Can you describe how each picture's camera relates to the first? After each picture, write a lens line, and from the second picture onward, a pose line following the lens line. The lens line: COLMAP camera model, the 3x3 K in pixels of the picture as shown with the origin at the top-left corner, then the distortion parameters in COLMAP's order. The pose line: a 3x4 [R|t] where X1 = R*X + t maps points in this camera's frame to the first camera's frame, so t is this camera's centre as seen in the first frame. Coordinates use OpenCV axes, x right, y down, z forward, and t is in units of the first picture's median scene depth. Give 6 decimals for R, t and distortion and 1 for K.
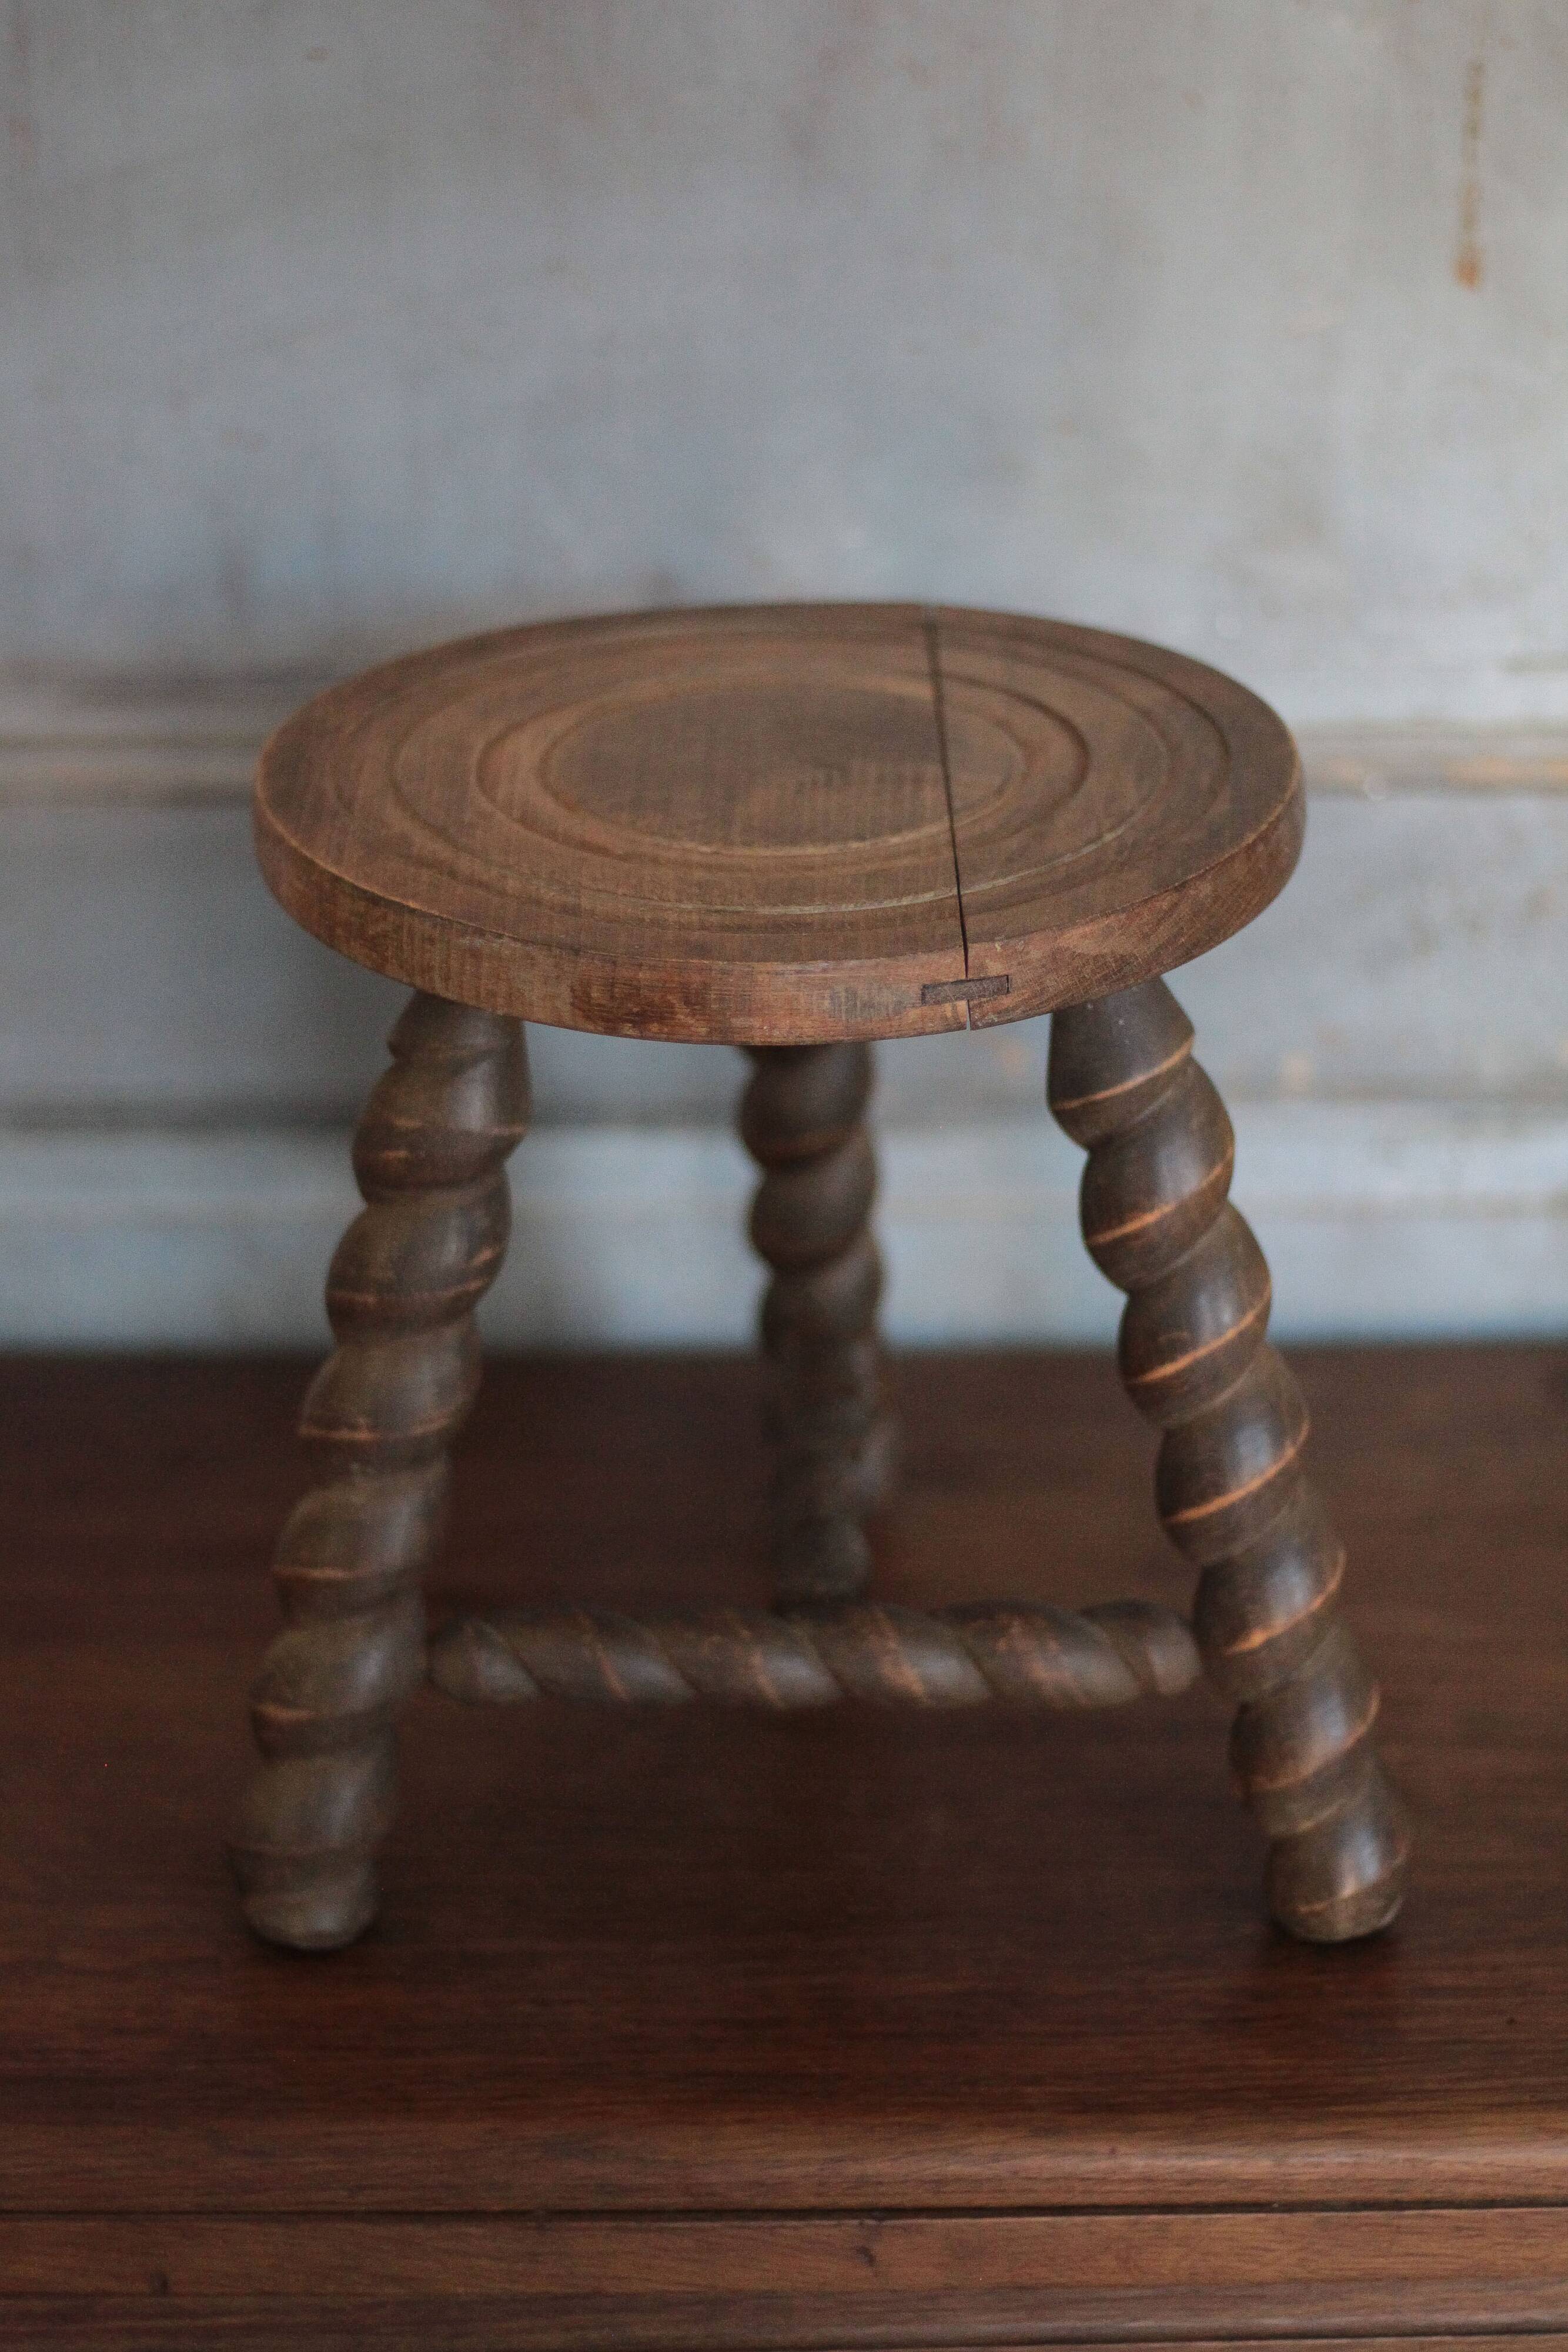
lens RADIAL K [[4598.2, 0, 786.6], [0, 4598.2, 1190.2], [0, 0, 1]] dist [-0.124737, 0.000000]
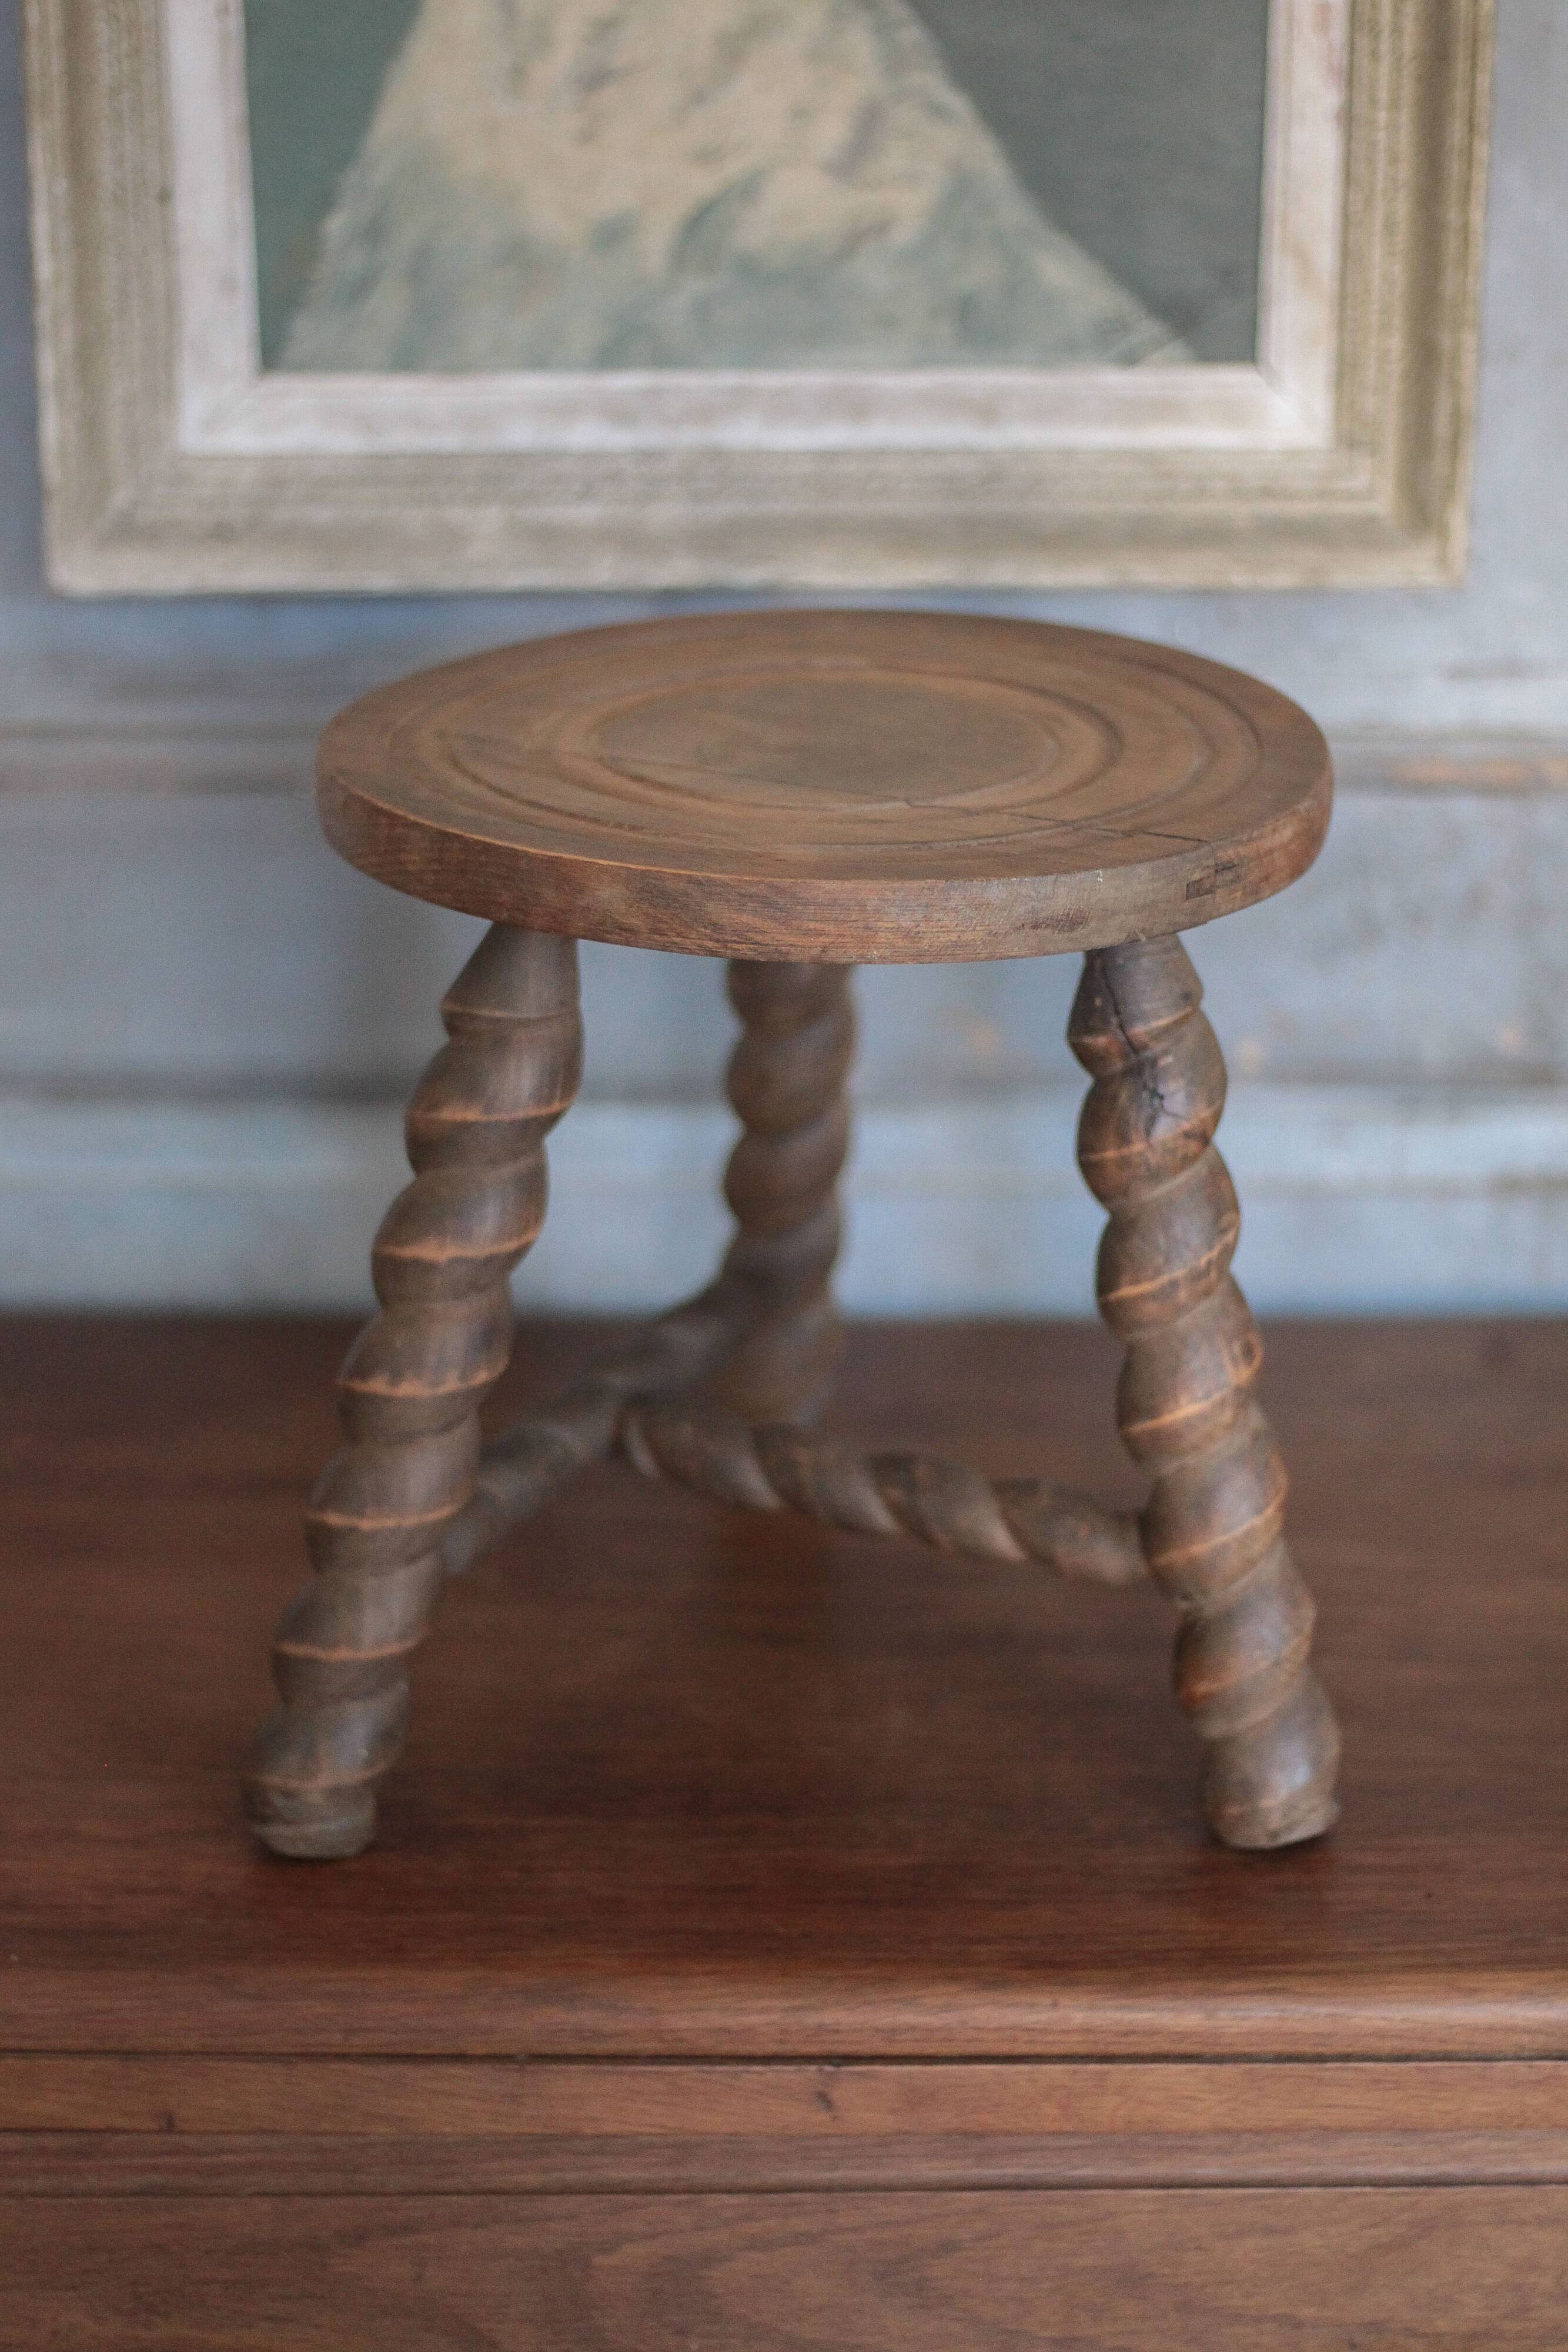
lens RADIAL K [[4598.2, 0, 780.8], [0, 4598.2, 1198.8], [0, 0, 1]] dist [-0.124737, 0.000000]
pose [[0.999941, 0.009970, -0.004331, 0.009647], [-0.010101, 0.999454, -0.031459, 0.055114], [0.004014, 0.031501, 0.999496, -0.081880]]
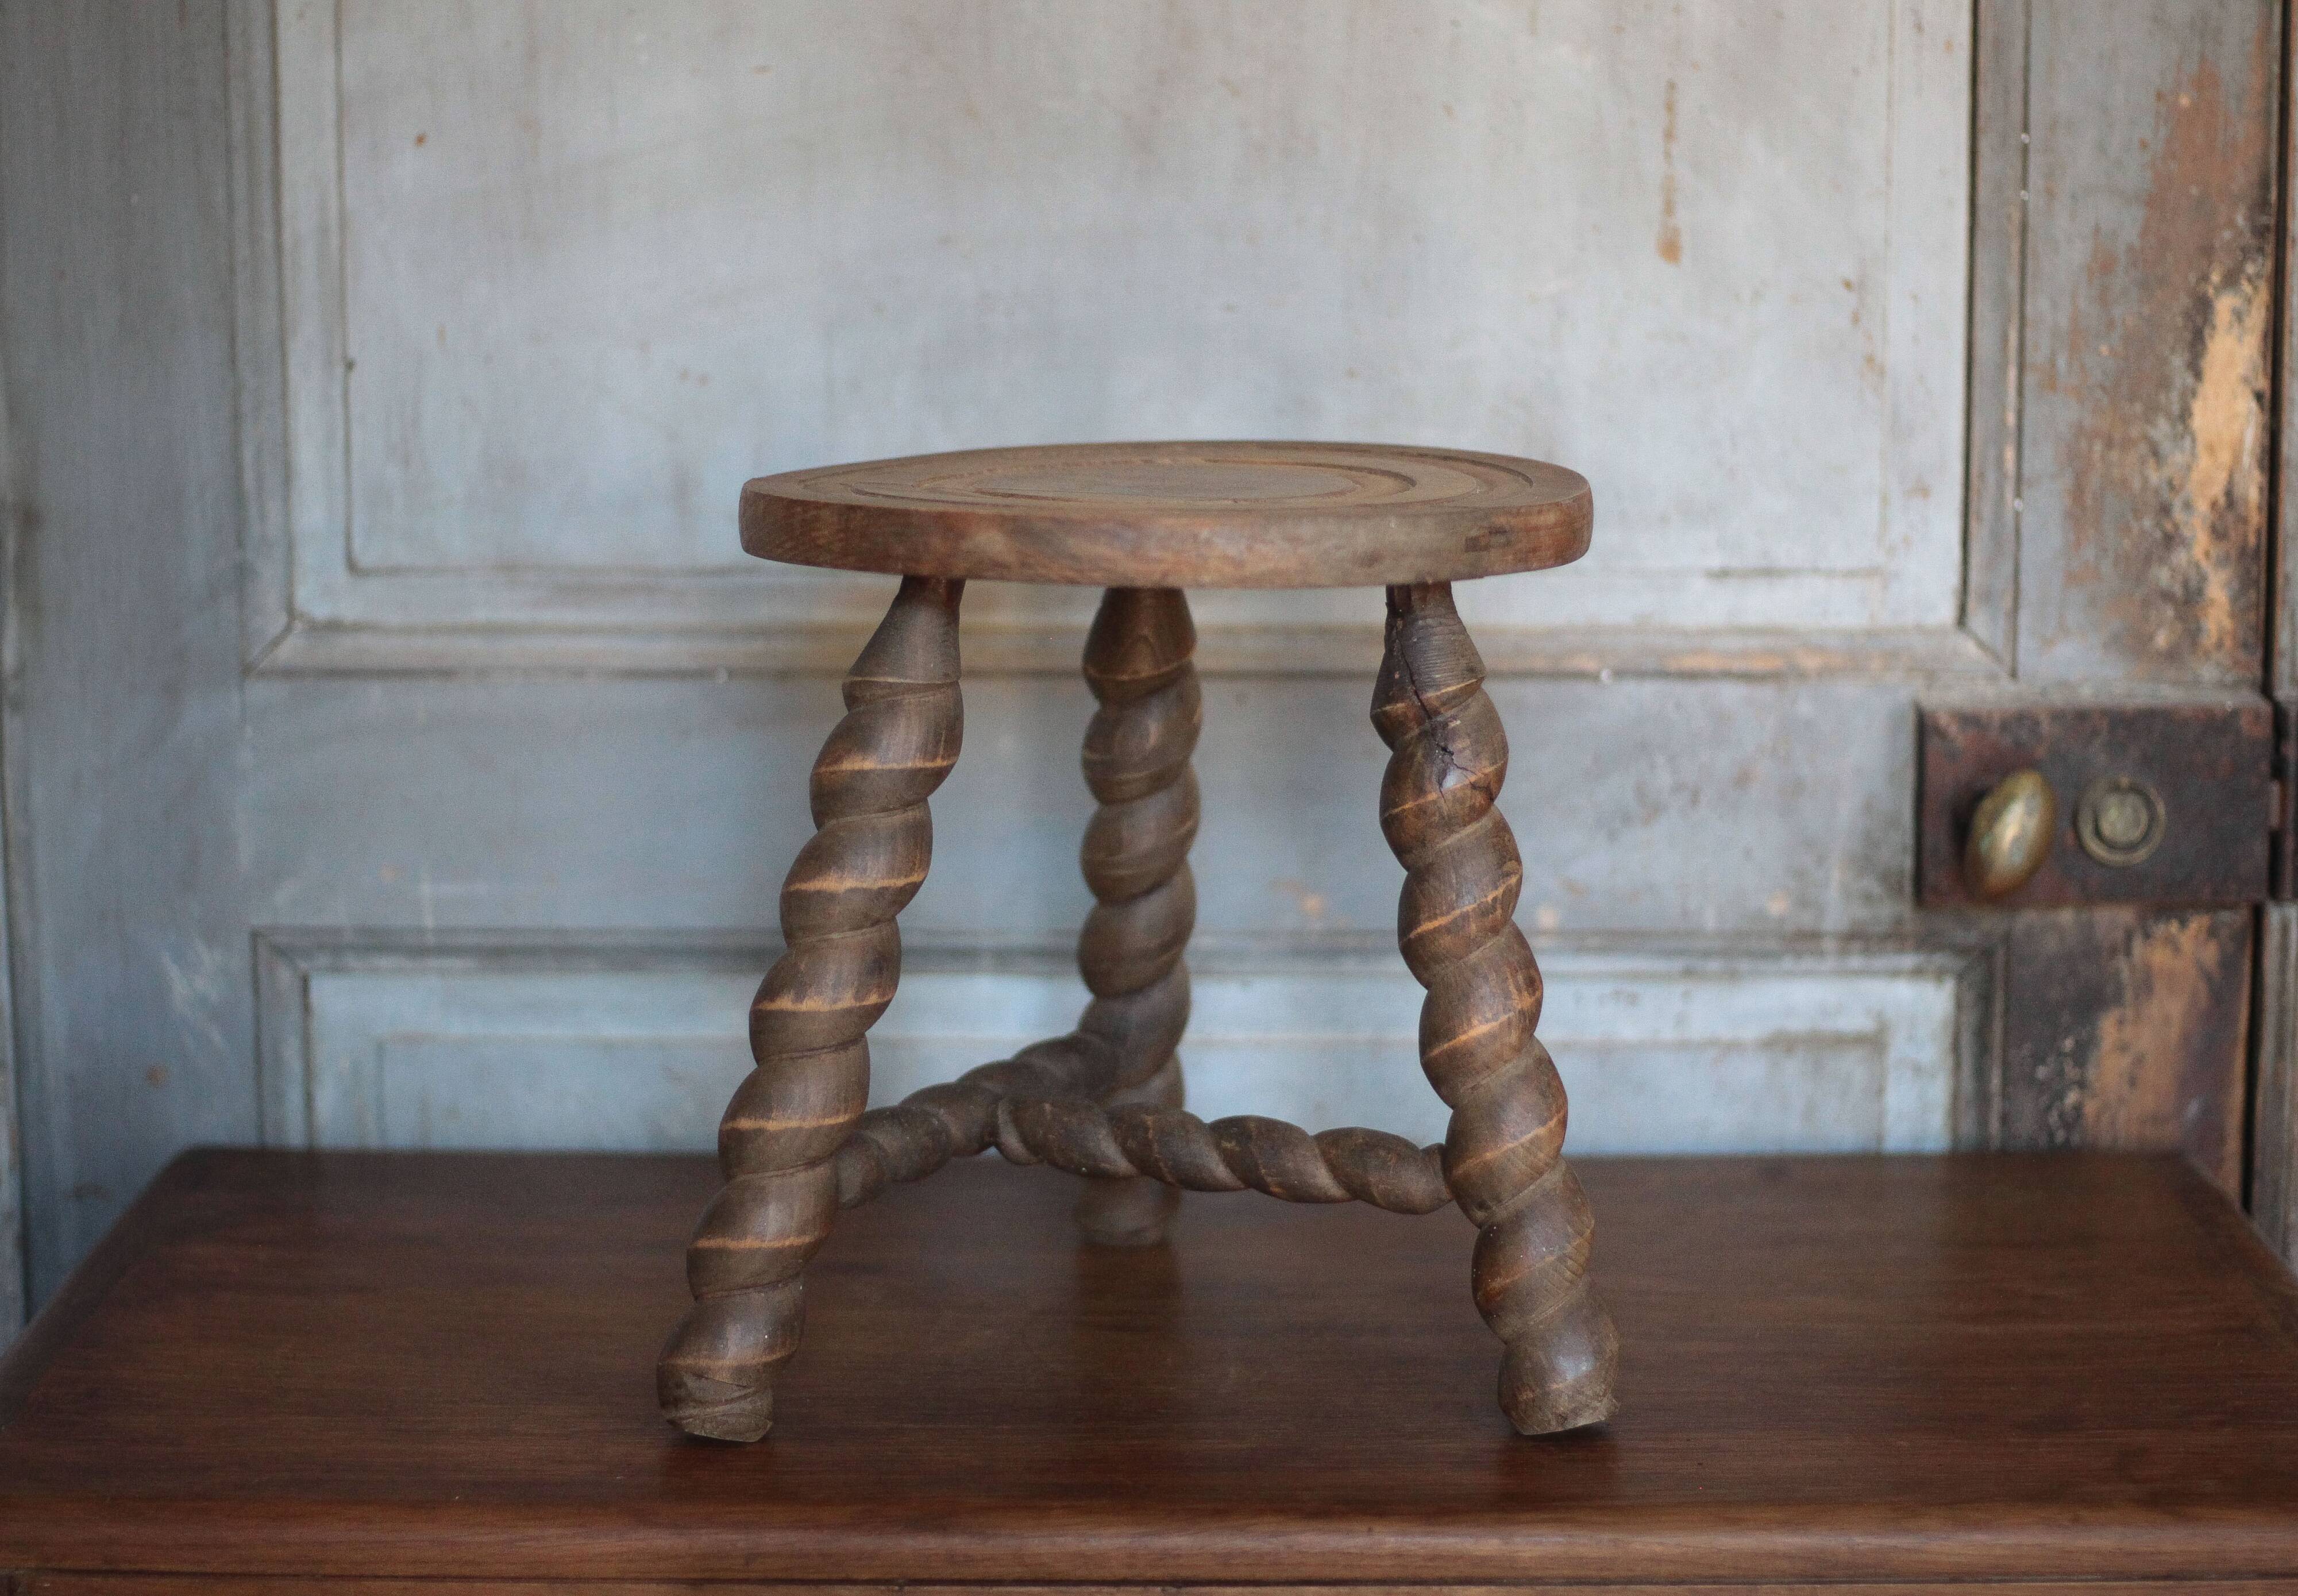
lens RADIAL K [[4672.2, 0, 1103.8], [0, 4672.2, 807.5], [0, 0, 1]] dist [-0.125270, 0.000000]
pose [[0.999843, 0.008095, -0.015771, 0.018097], [-0.011776, 0.968294, -0.249537, 0.331648], [0.013251, 0.249684, 0.968237, -0.254455]]
